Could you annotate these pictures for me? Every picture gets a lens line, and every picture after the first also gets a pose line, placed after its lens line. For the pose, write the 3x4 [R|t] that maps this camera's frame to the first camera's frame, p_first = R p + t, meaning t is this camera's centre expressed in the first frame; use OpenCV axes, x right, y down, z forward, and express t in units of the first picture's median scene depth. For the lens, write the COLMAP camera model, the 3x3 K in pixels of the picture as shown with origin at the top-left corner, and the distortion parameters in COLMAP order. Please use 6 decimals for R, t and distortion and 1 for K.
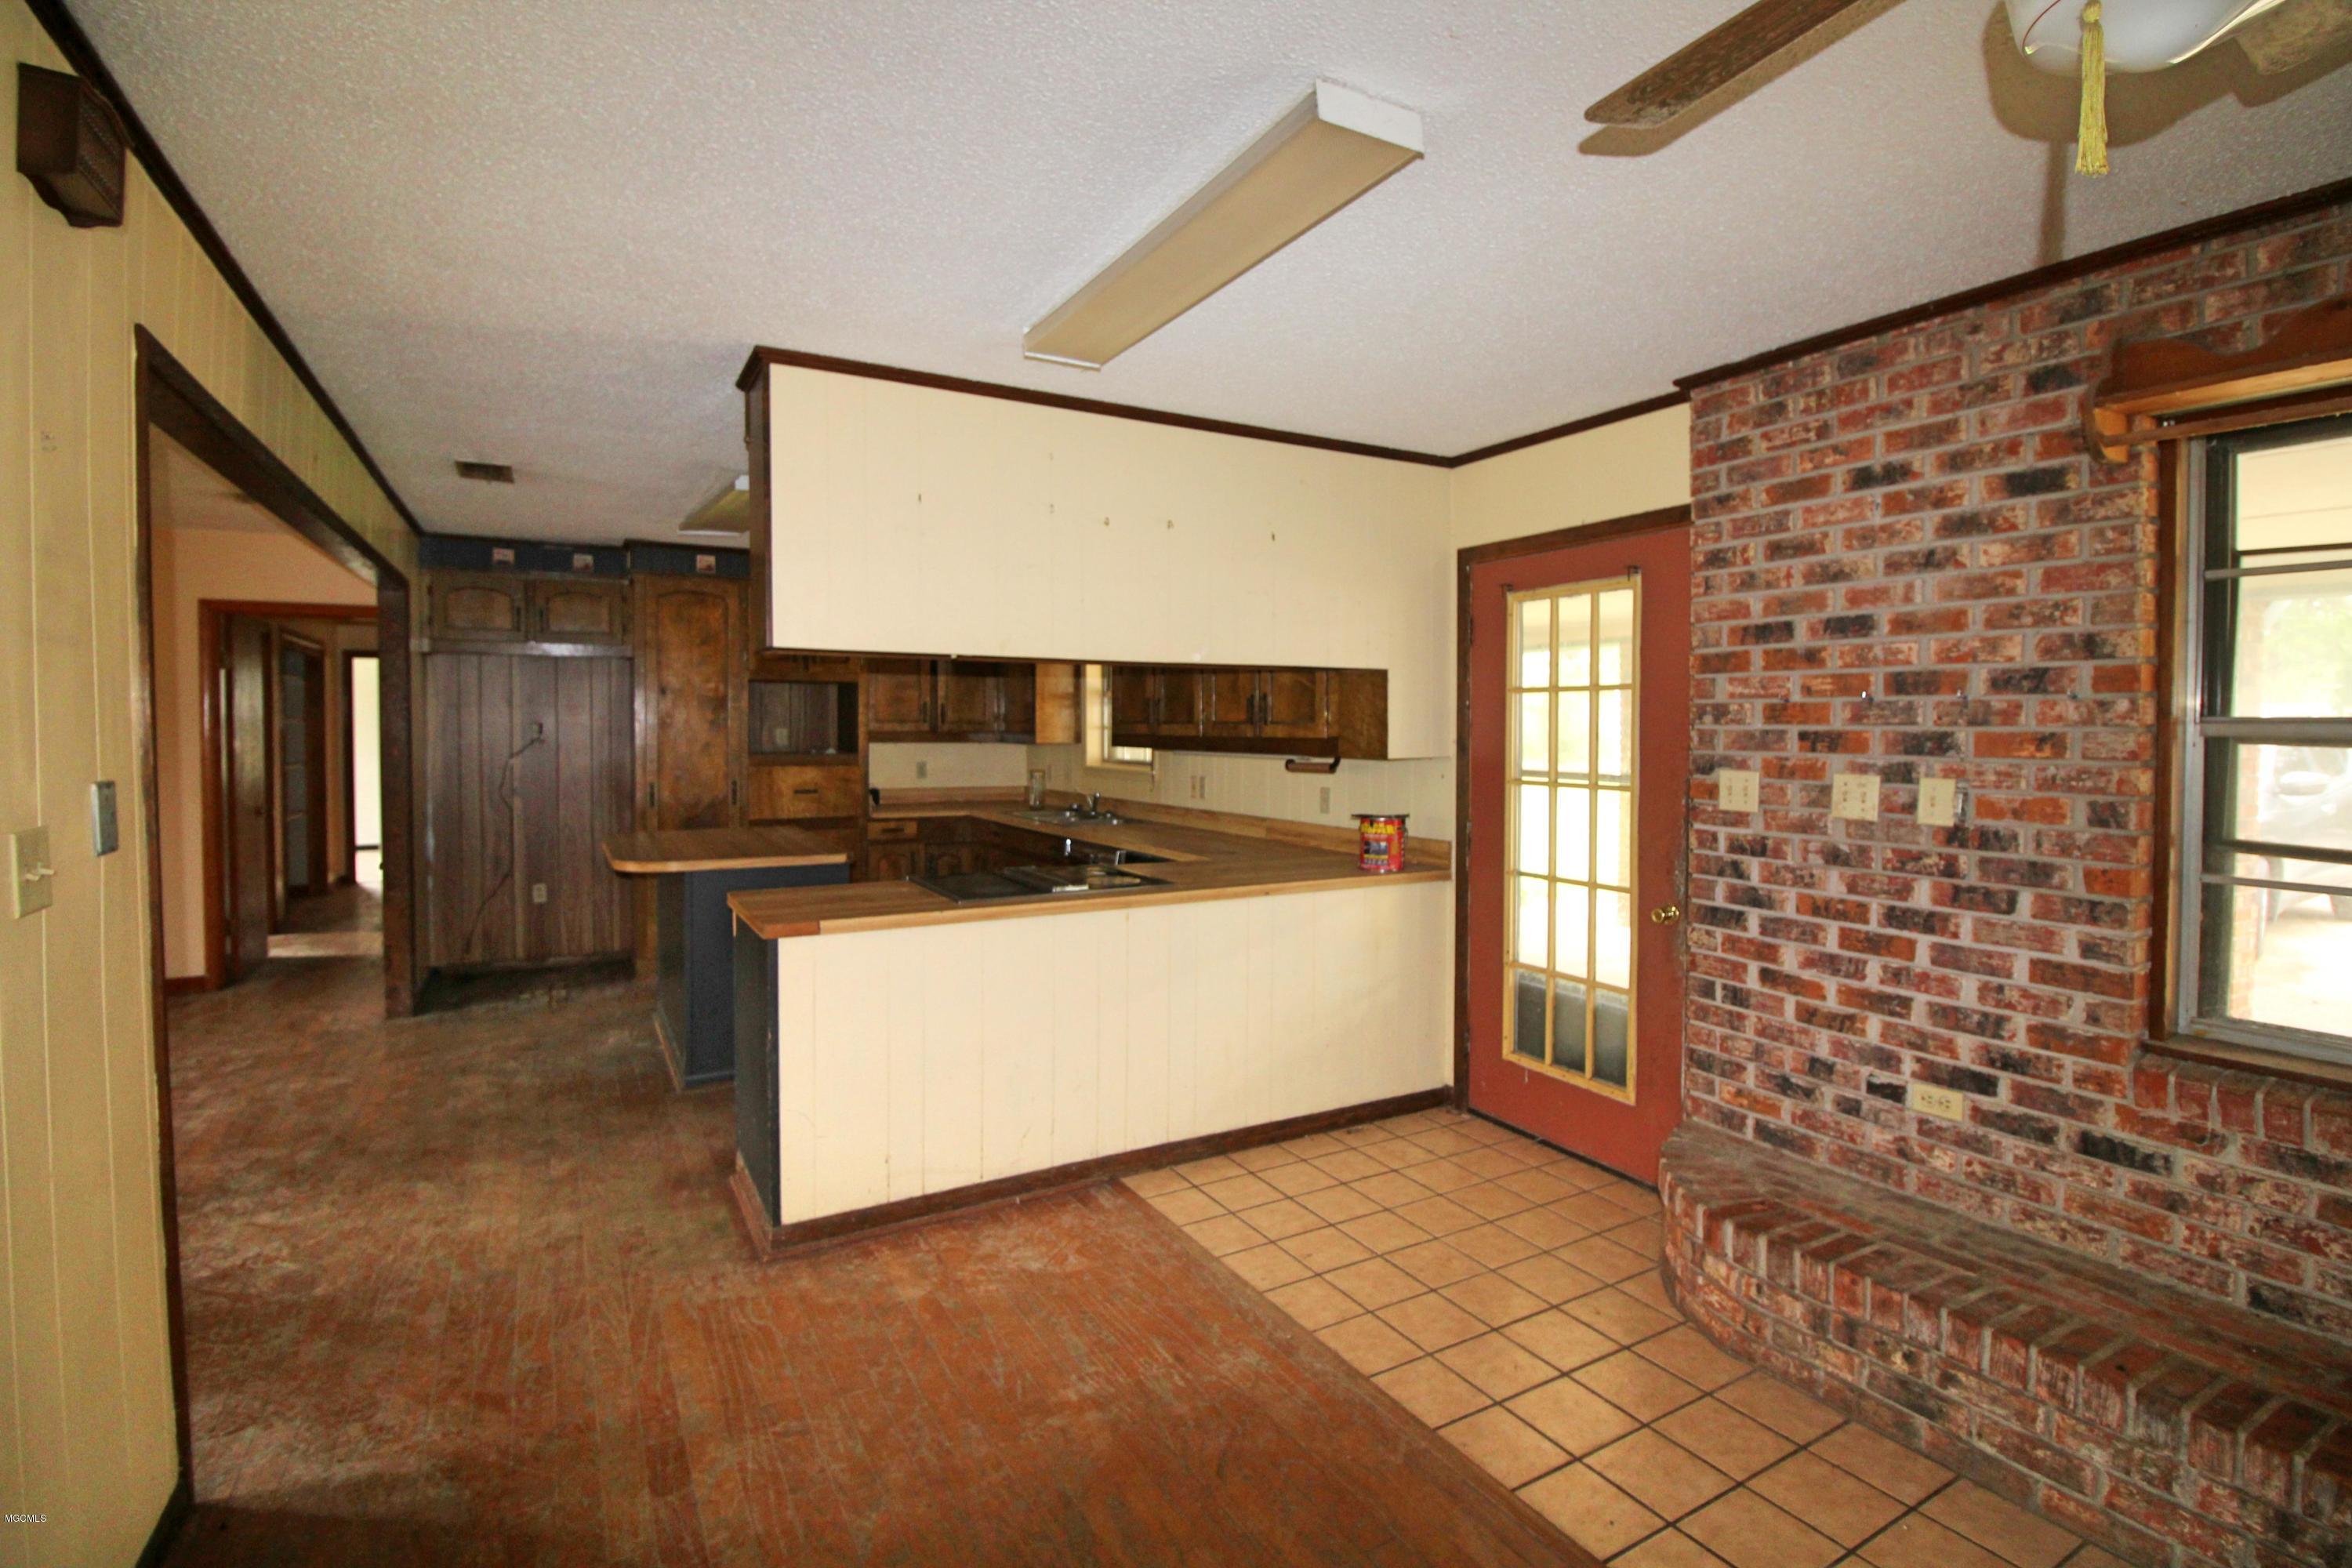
lens RADIAL K [[1092.0, 0, 1180.2], [0, 1092.0, 750.1], [0, 0, 1]] dist [0.000014, -0.014803]
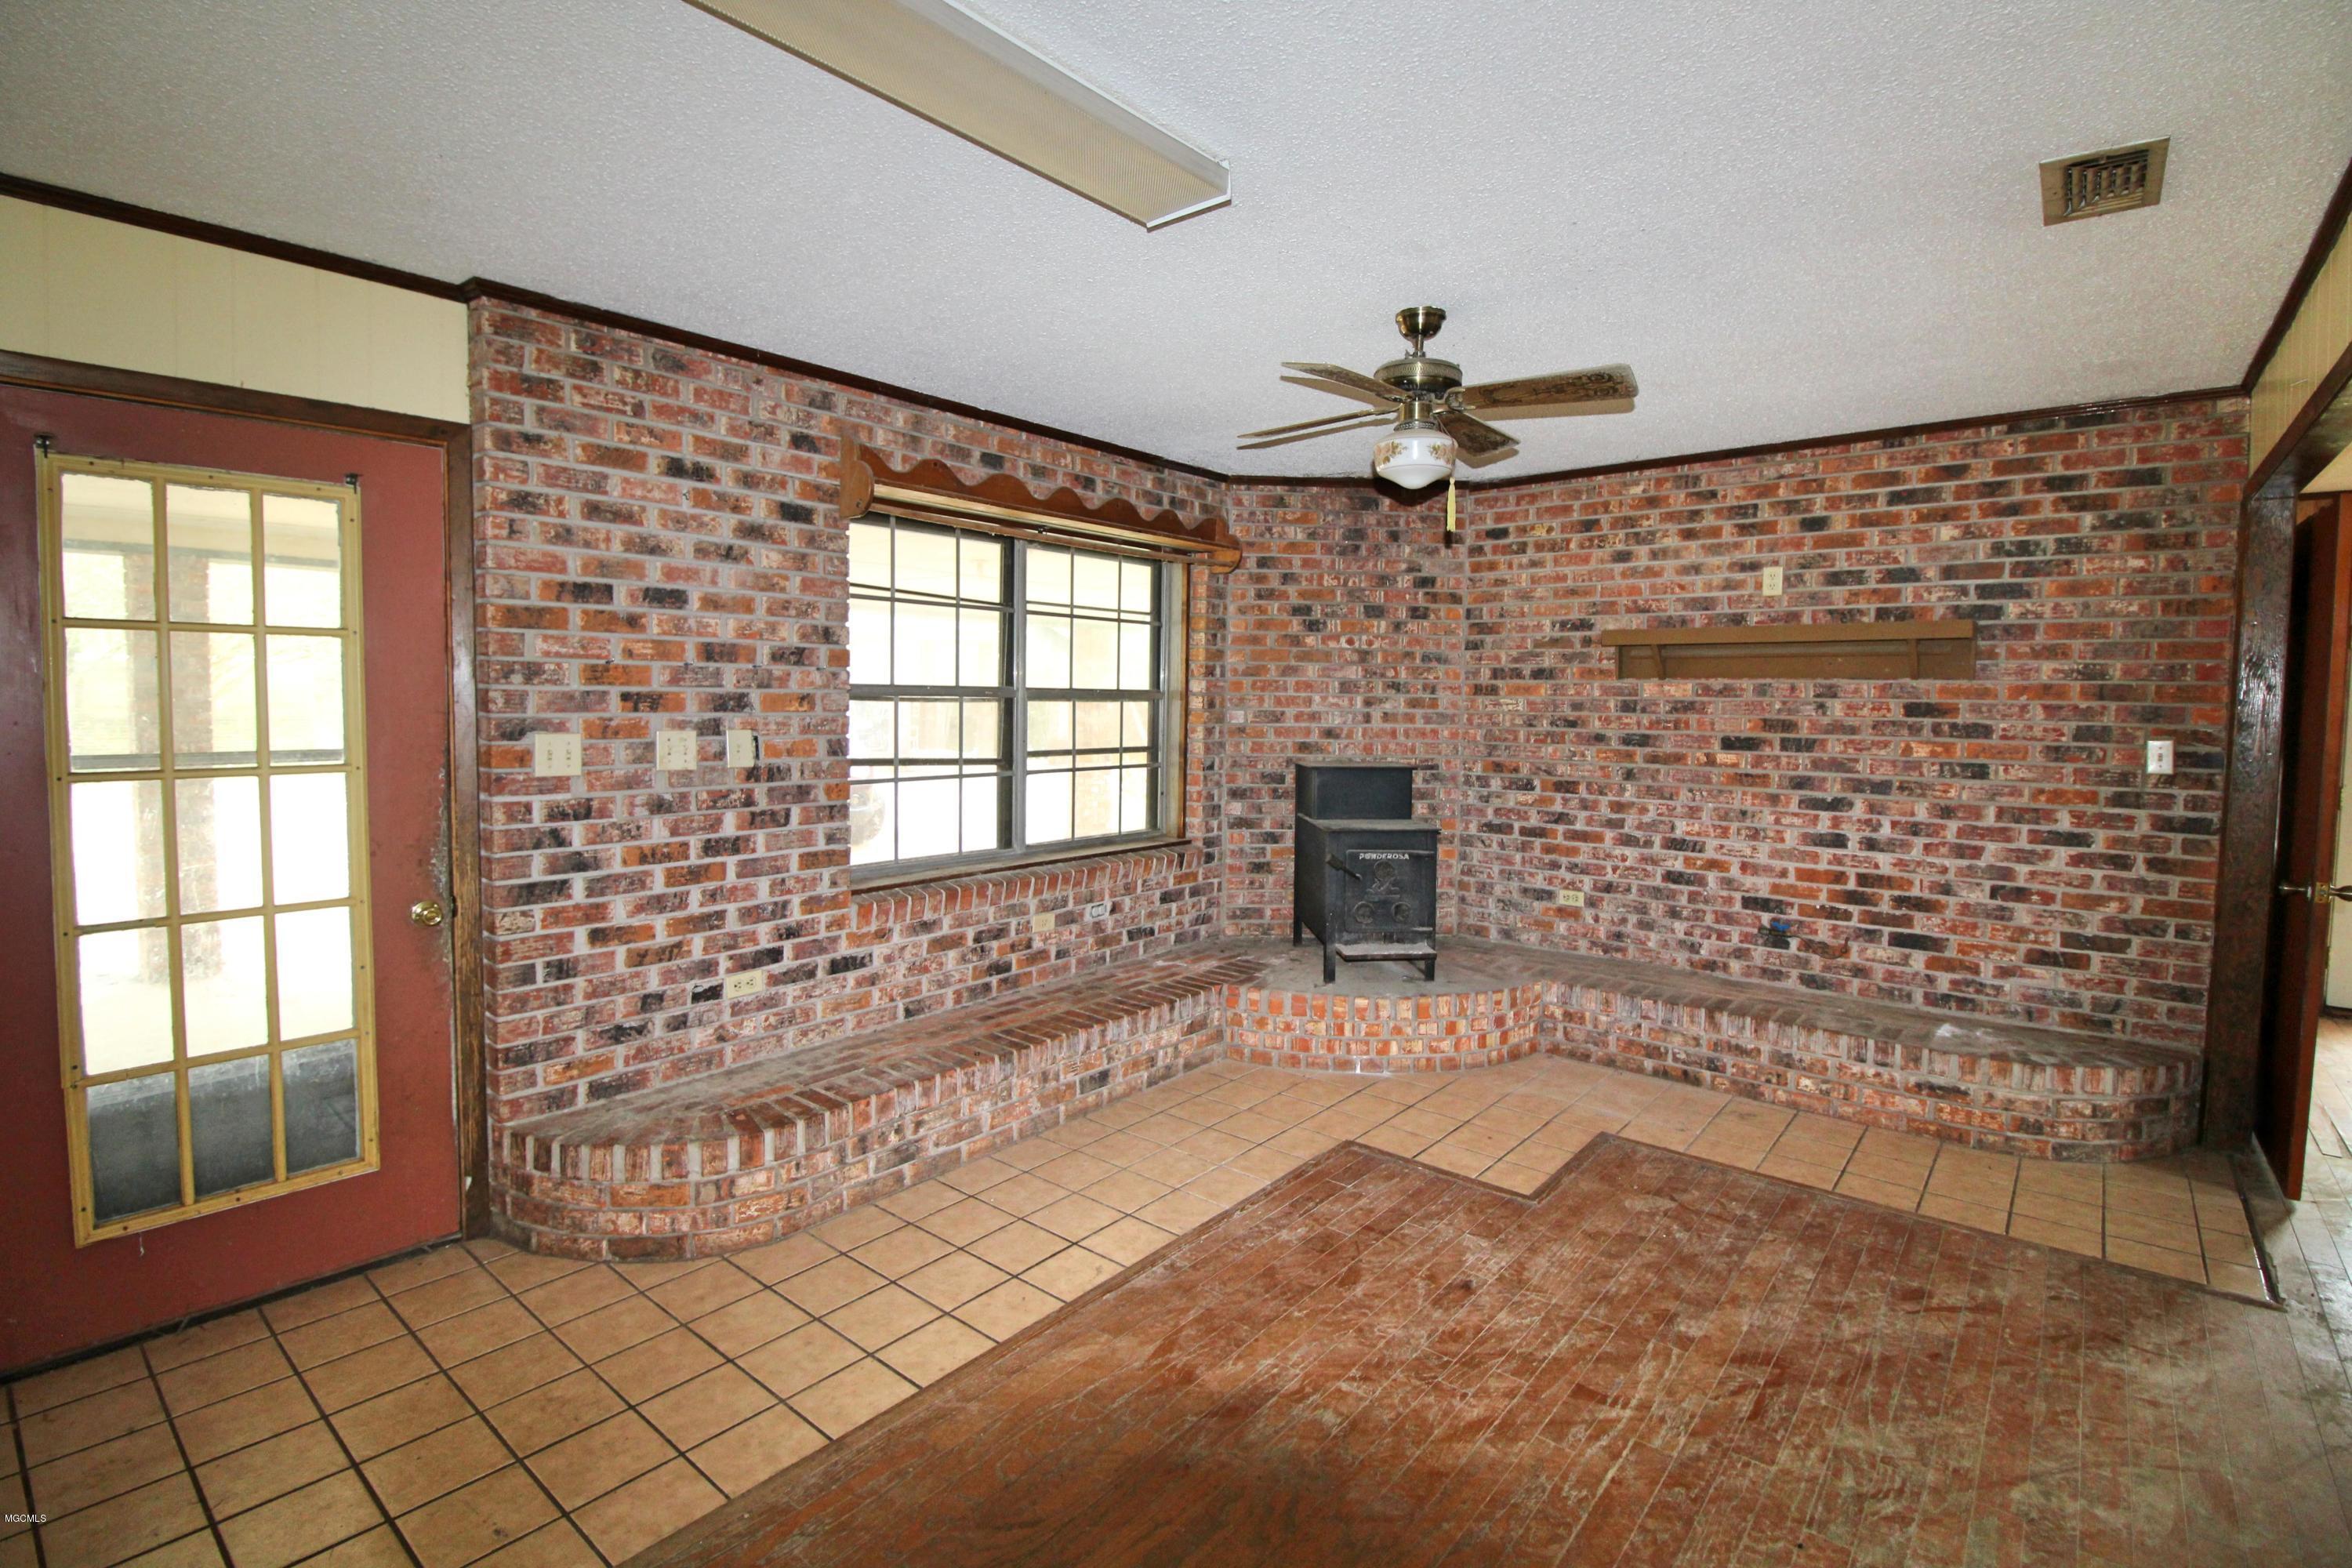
lens RADIAL K [[1092.0, 0, 1180.2], [0, 1092.0, 750.1], [0, 0, 1]] dist [0.000014, -0.014803]
pose [[-0.348902, -0.057031, 0.935422, -0.618565], [0.007788, 0.997936, 0.063747, -0.025306], [-0.937127, 0.029526, -0.347738, 0.897150]]
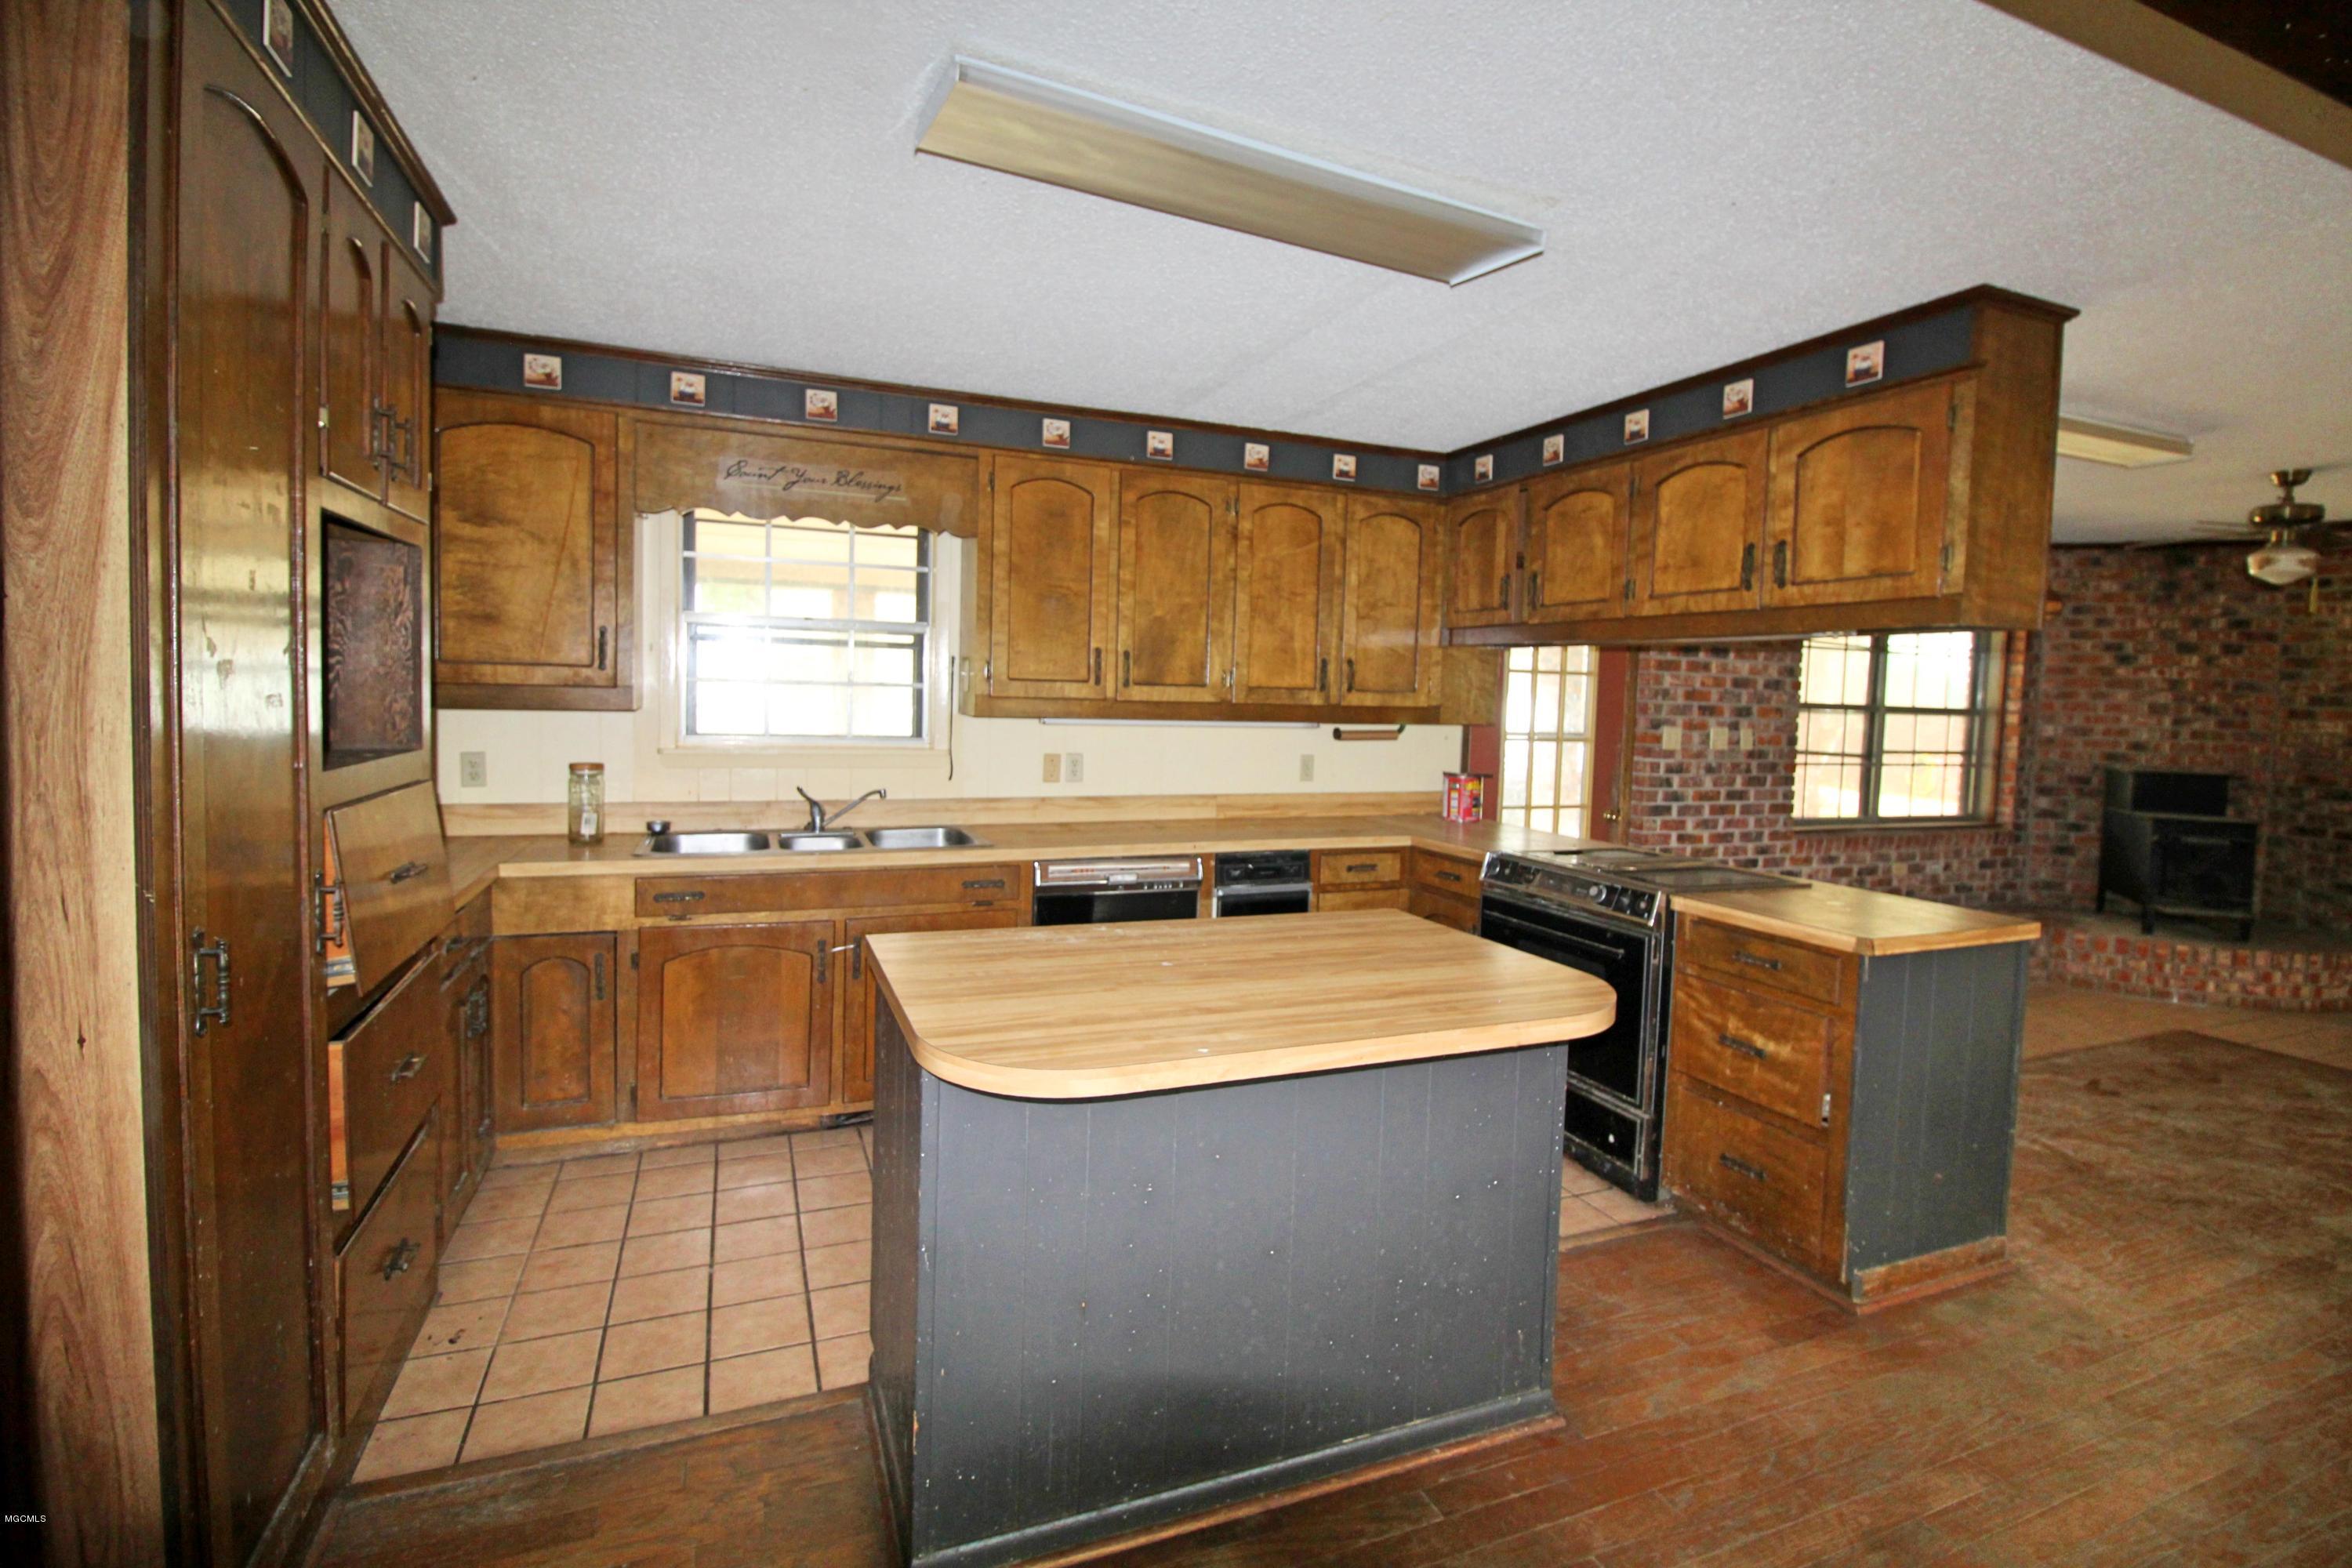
lens RADIAL K [[1092.0, 0, 1180.2], [0, 1092.0, 750.1], [0, 0, 1]] dist [0.000014, -0.014803]
pose [[0.131769, -0.054248, 0.989795, -1.485519], [-0.005180, 0.998450, 0.055411, -0.041347], [-0.991267, -0.012428, 0.131284, 1.705591]]
